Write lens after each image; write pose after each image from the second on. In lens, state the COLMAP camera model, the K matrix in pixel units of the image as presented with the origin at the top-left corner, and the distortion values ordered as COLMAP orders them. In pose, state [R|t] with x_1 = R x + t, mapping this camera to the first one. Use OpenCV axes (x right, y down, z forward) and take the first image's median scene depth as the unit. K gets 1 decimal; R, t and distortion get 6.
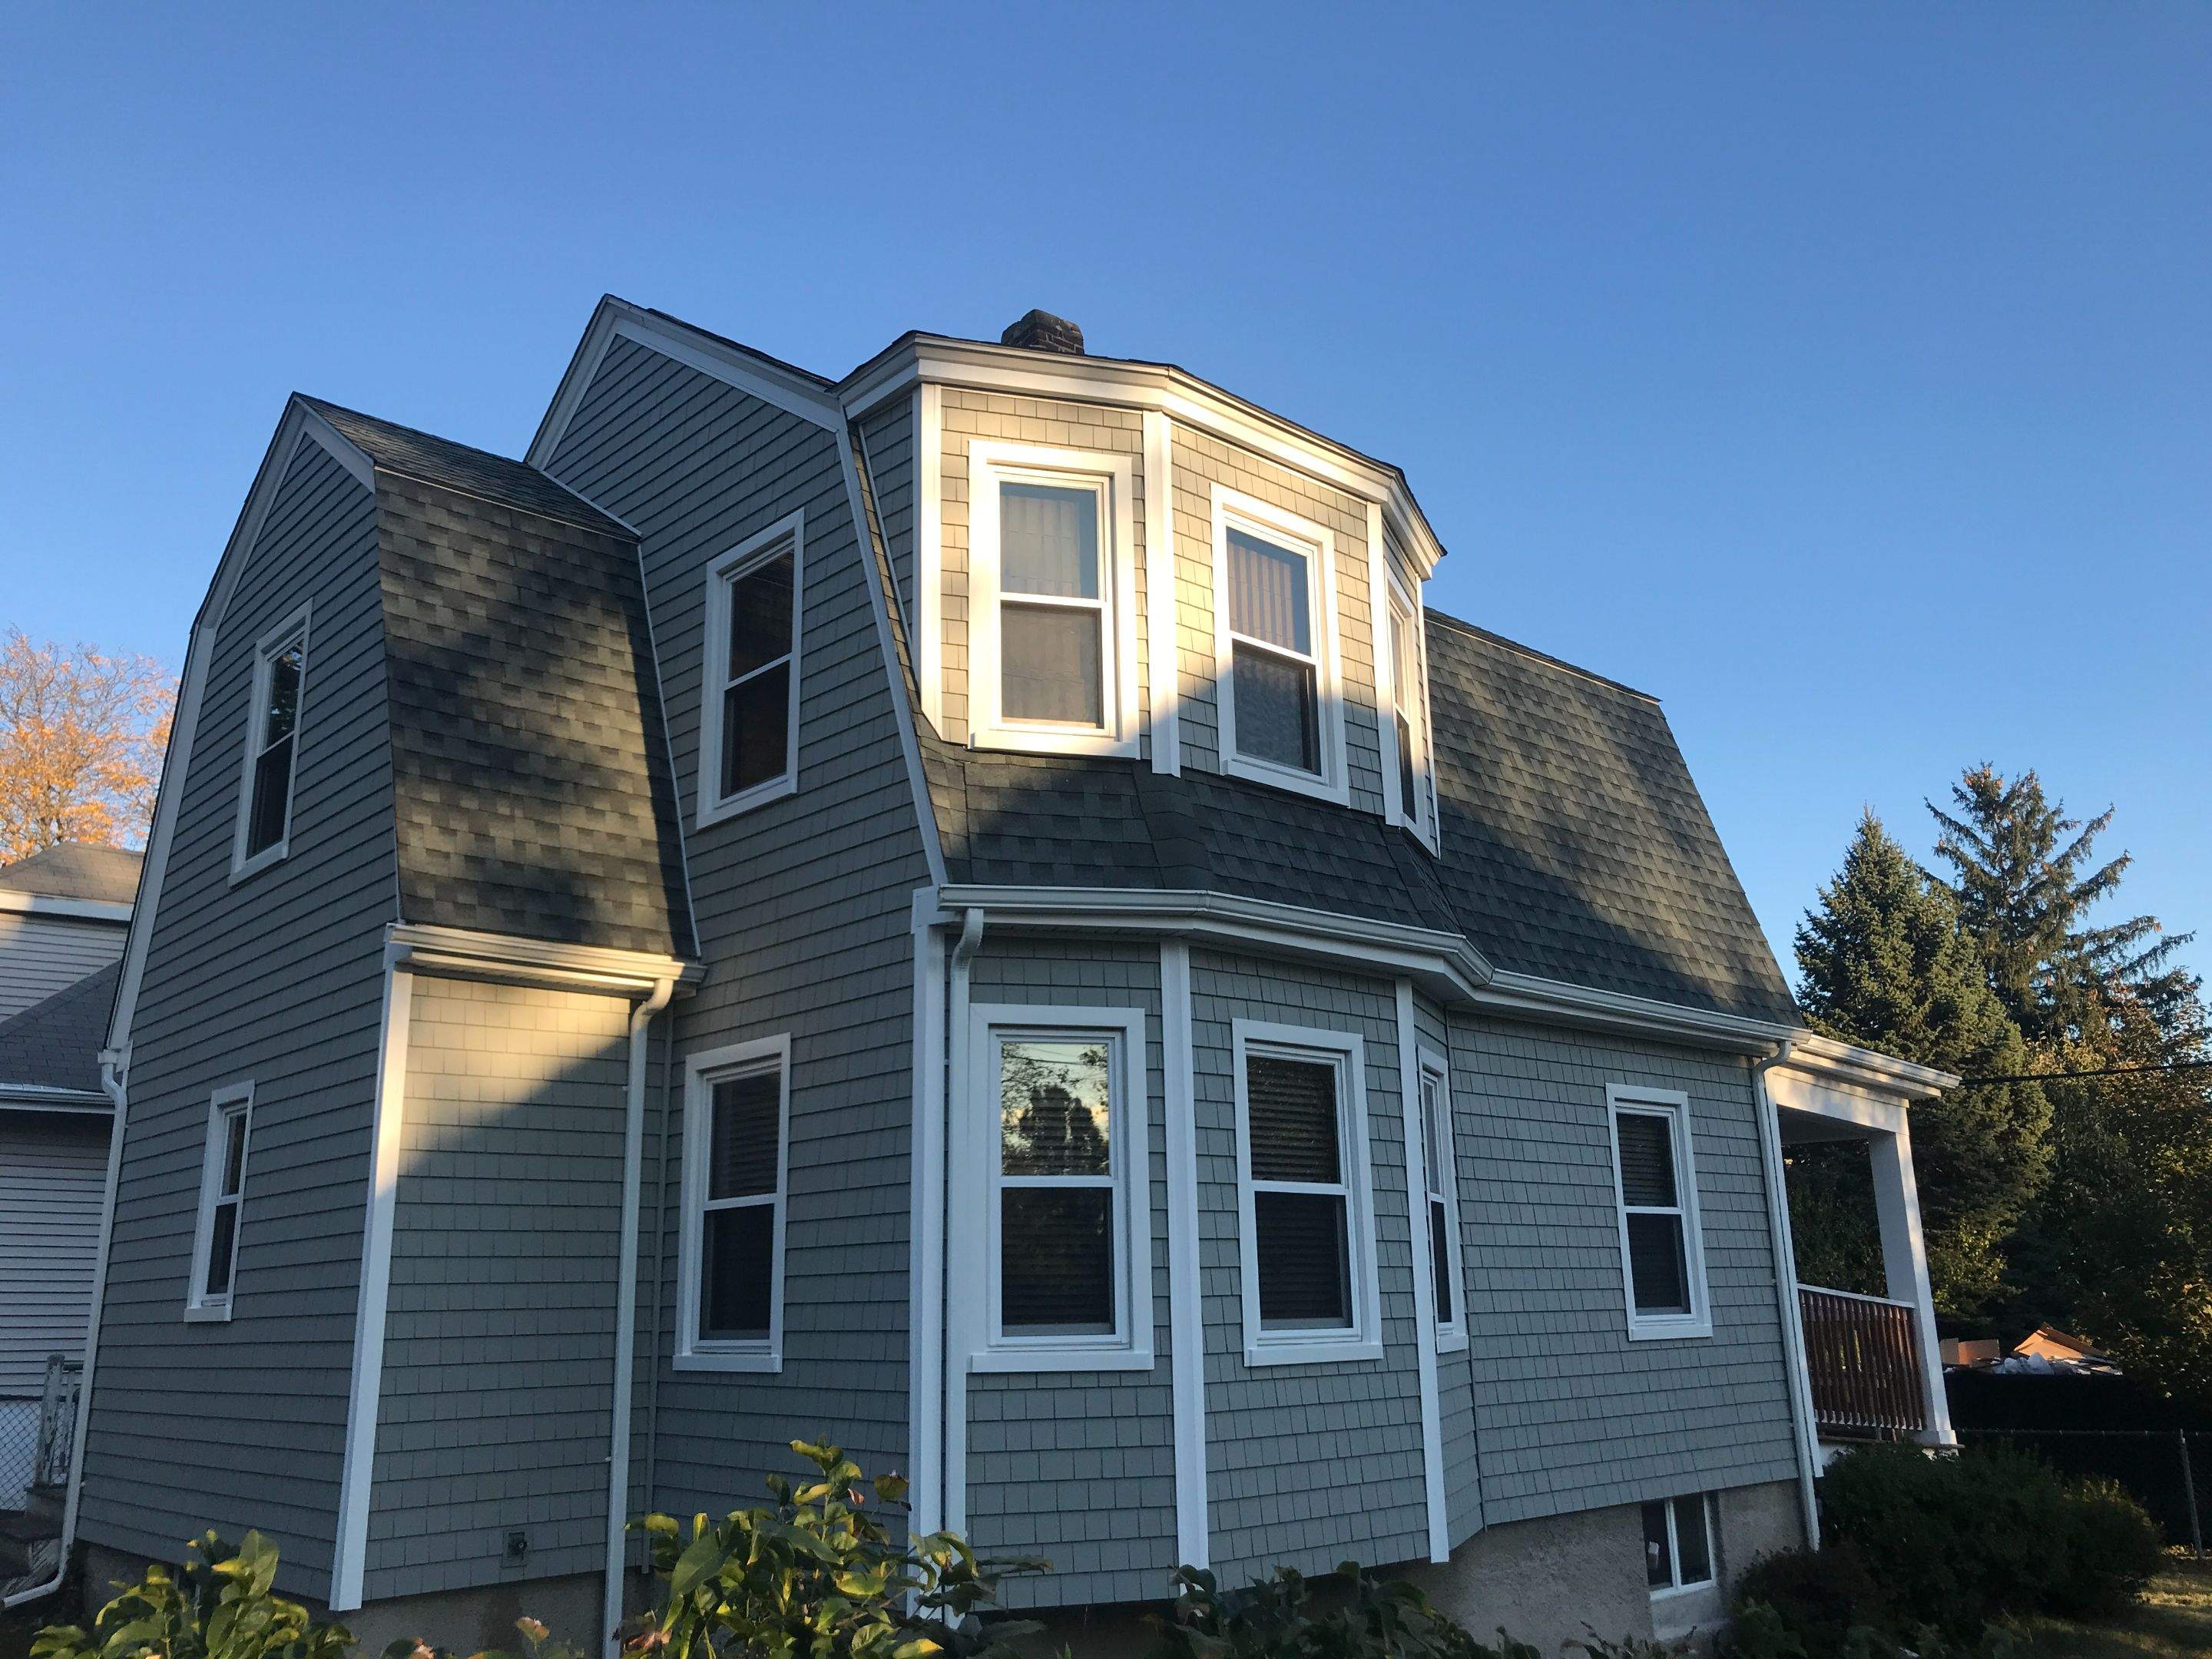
lens RADIAL K [[1813.3, 0, 1114.6], [0, 1813.3, 826.8], [0, 0, 1]] dist [0.029357, -0.045762]
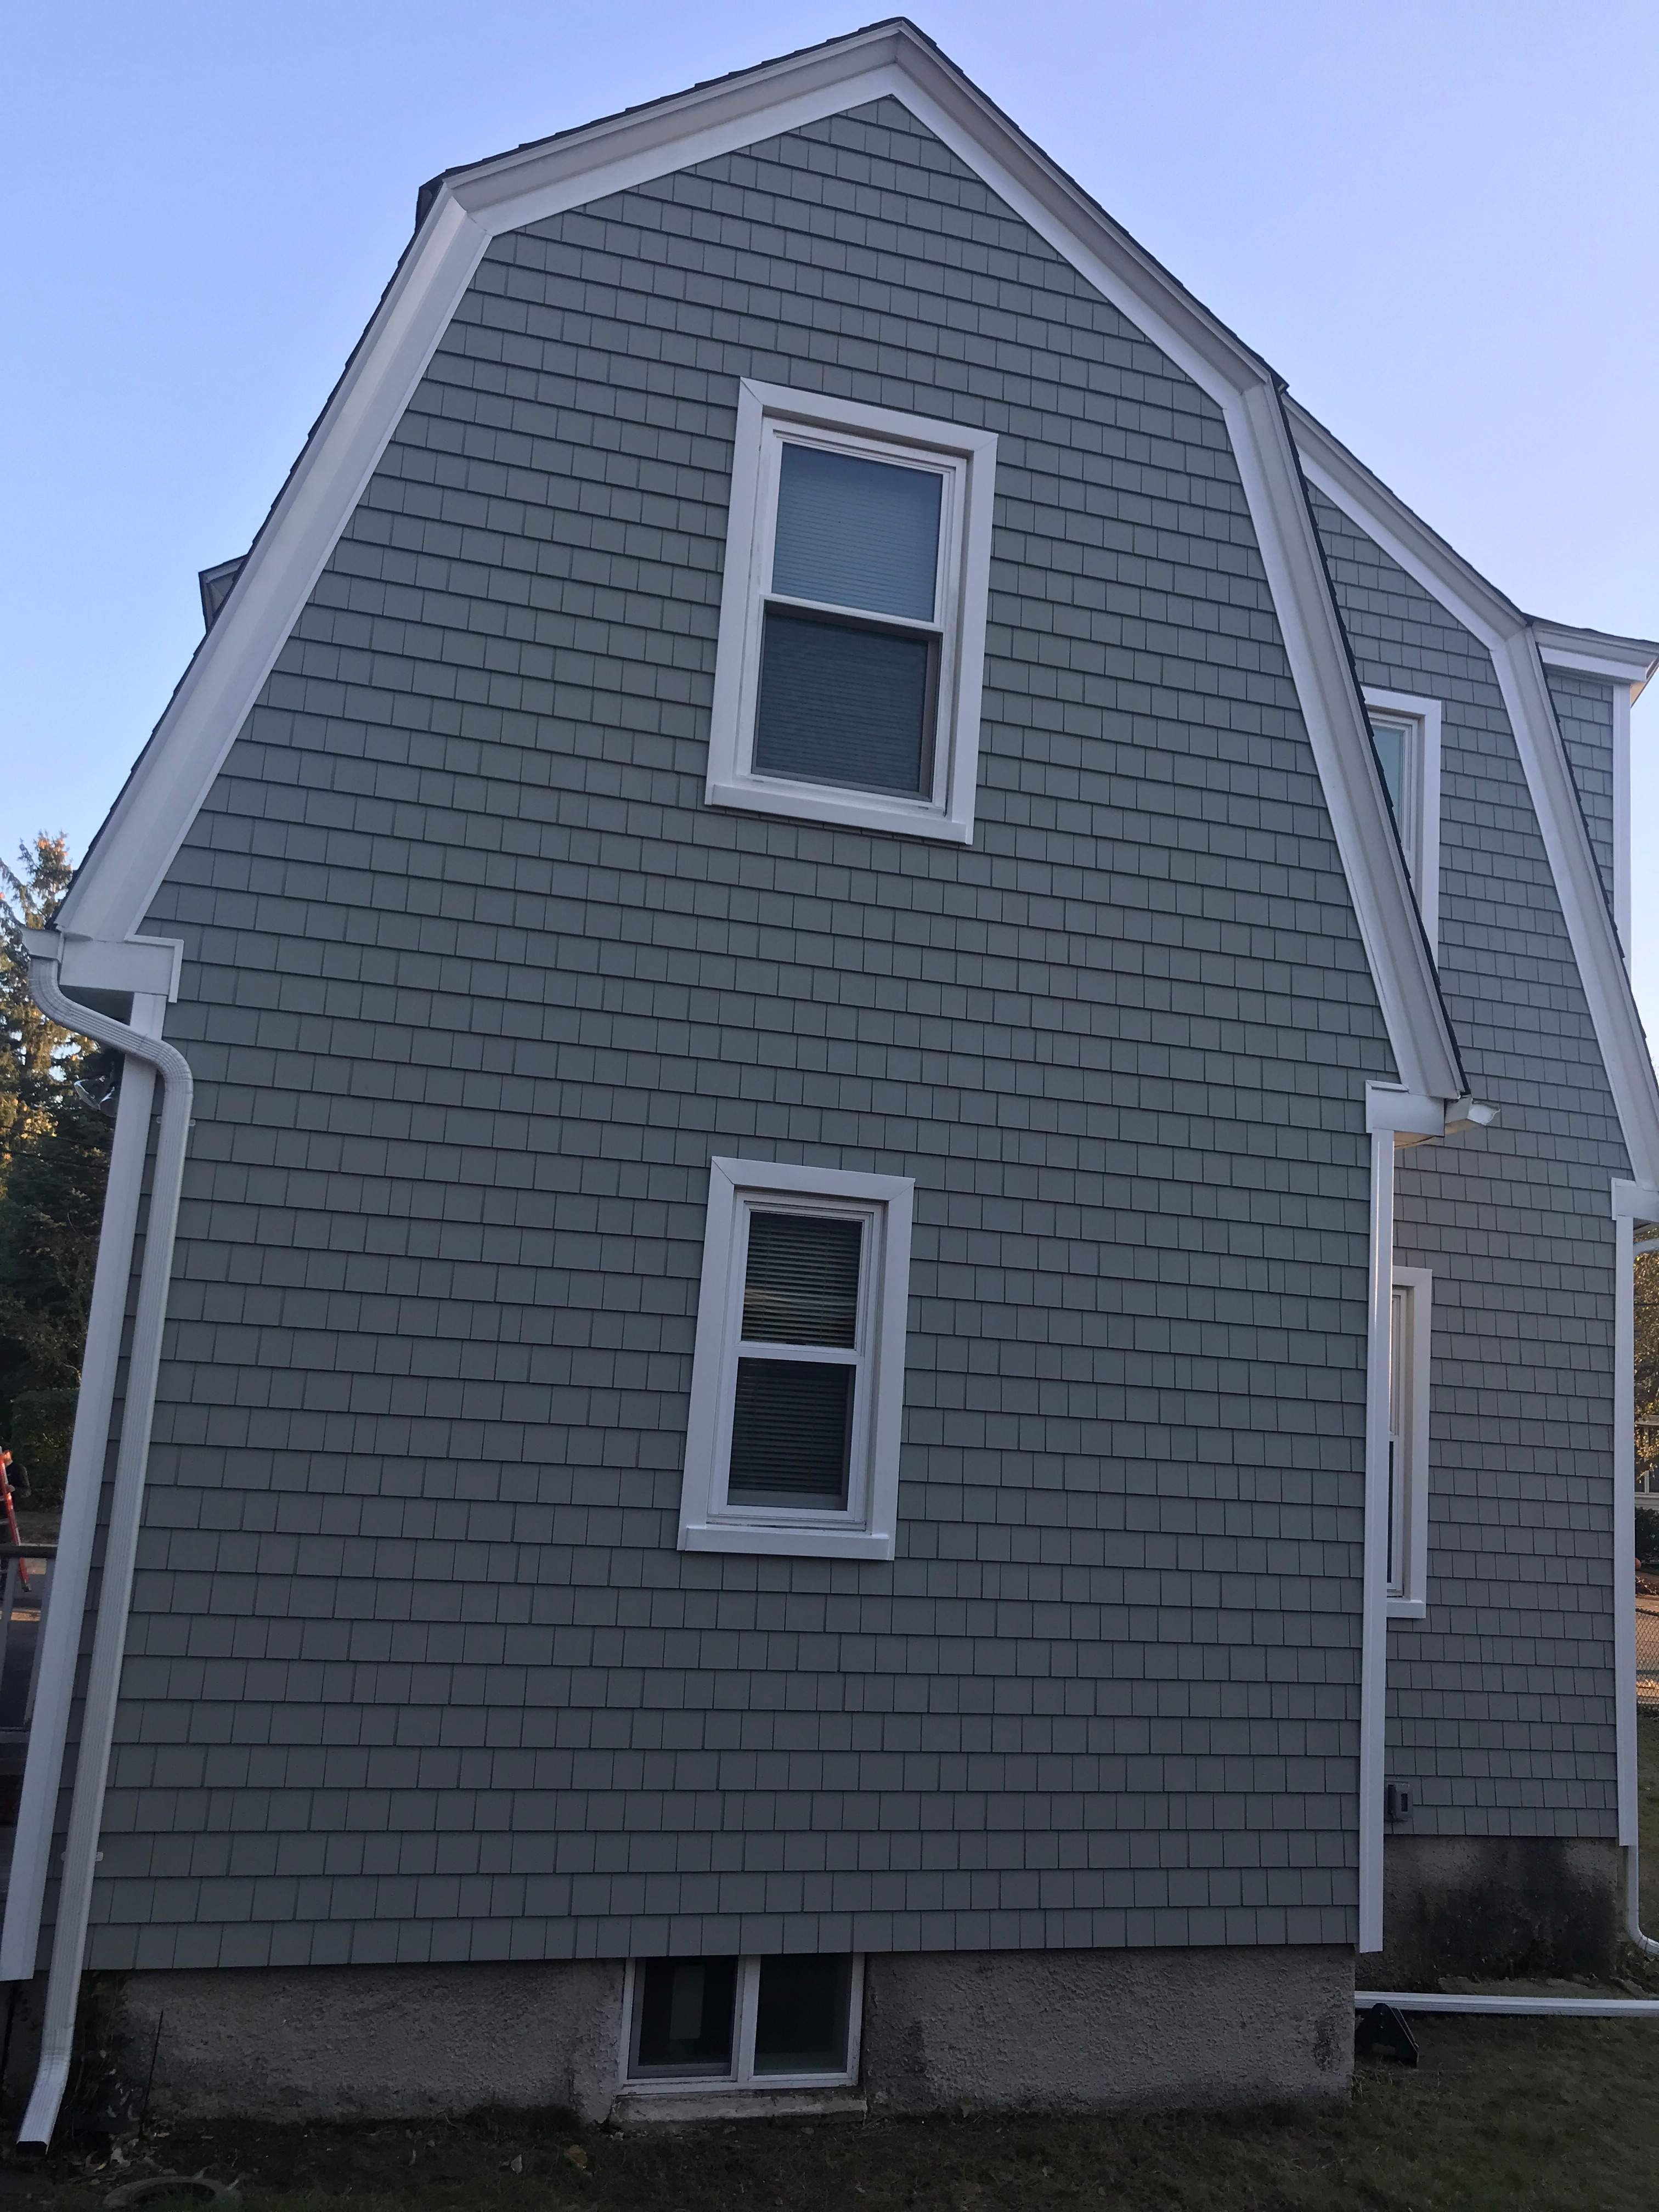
lens RADIAL K [[1804.6, 0, 825.4], [0, 1804.6, 1100.6], [0, 0, 1]] dist [0.026941, -0.030332]
pose [[0.449850, 0.188353, 0.873017, -1.100203], [-0.304096, 0.951402, -0.048569, 0.161570], [-0.839739, -0.243632, 0.485265, 0.774508]]
